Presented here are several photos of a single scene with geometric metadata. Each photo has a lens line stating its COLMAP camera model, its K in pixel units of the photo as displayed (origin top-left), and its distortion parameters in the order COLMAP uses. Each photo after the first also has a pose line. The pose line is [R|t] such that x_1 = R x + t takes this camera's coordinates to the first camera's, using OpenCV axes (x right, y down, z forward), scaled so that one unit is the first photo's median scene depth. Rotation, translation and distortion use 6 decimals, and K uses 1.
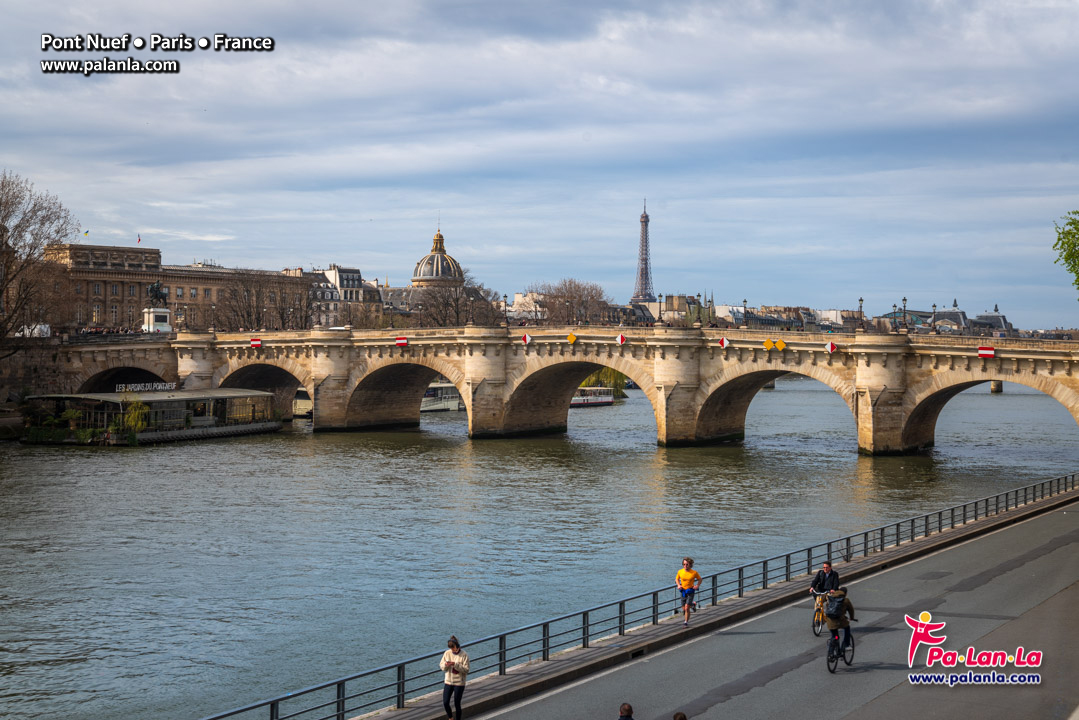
lens RADIAL K [[1723.6, 0, 539.5], [0, 1723.6, 360.0], [0, 0, 1]] dist [0.024310, -0.003351]
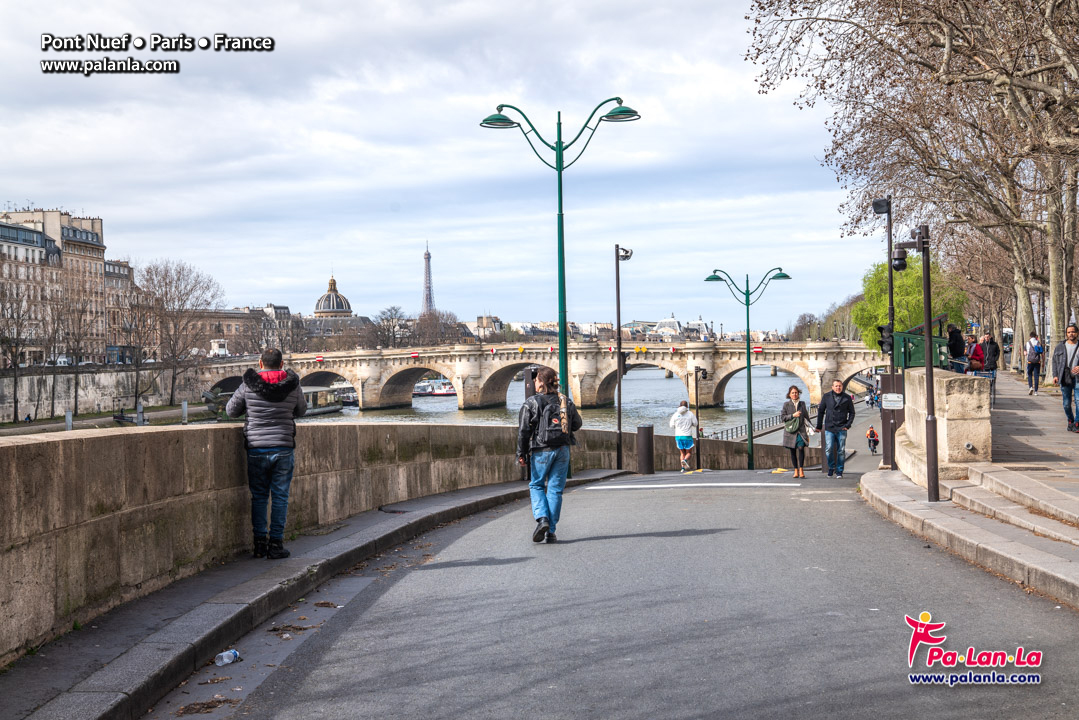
lens RADIAL K [[1384.2, 0, 539.5], [0, 1384.2, 360.0], [0, 0, 1]] dist [0.017227, 0.011274]
pose [[0.987200, -0.034858, 0.155630, -0.168911], [0.035358, 0.999375, -0.000443, -0.000678], [-0.155517, 0.005941, 0.987815, -0.353392]]
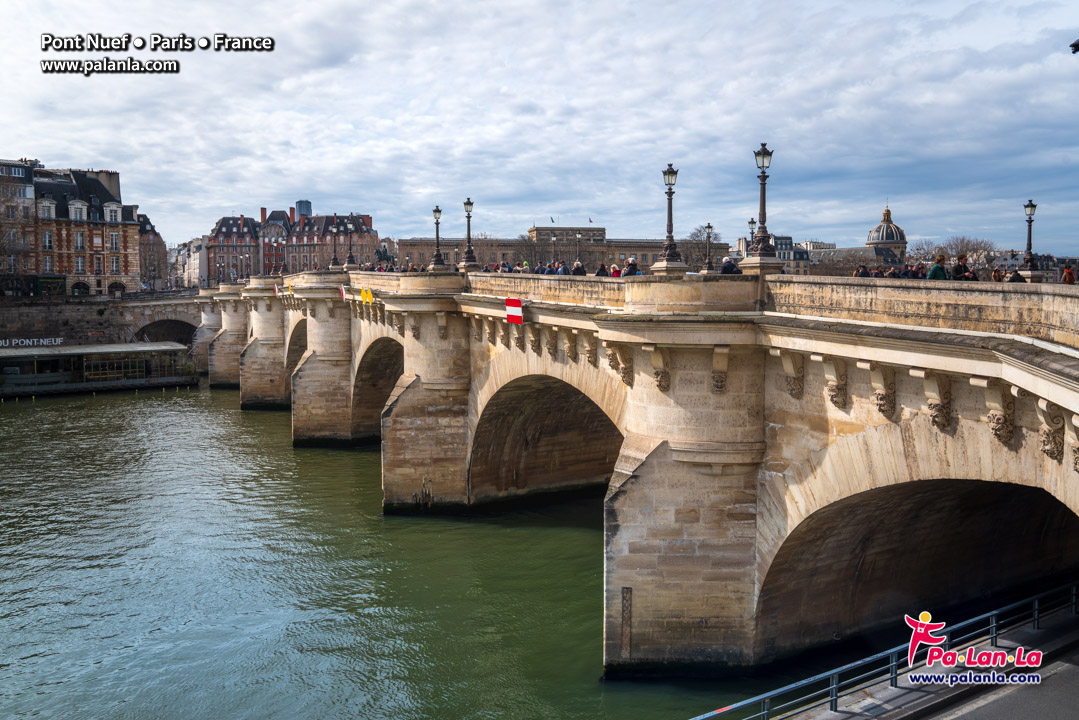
lens RADIAL K [[917.8, 0, 539.5], [0, 917.8, 360.0], [0, 0, 1]] dist [0.005680, 0.005351]
pose [[0.839916, 0.025778, -0.542104, 0.311128], [0.009864, 0.997981, 0.062739, -0.005282], [0.542627, -0.058042, 0.837966, 0.657912]]
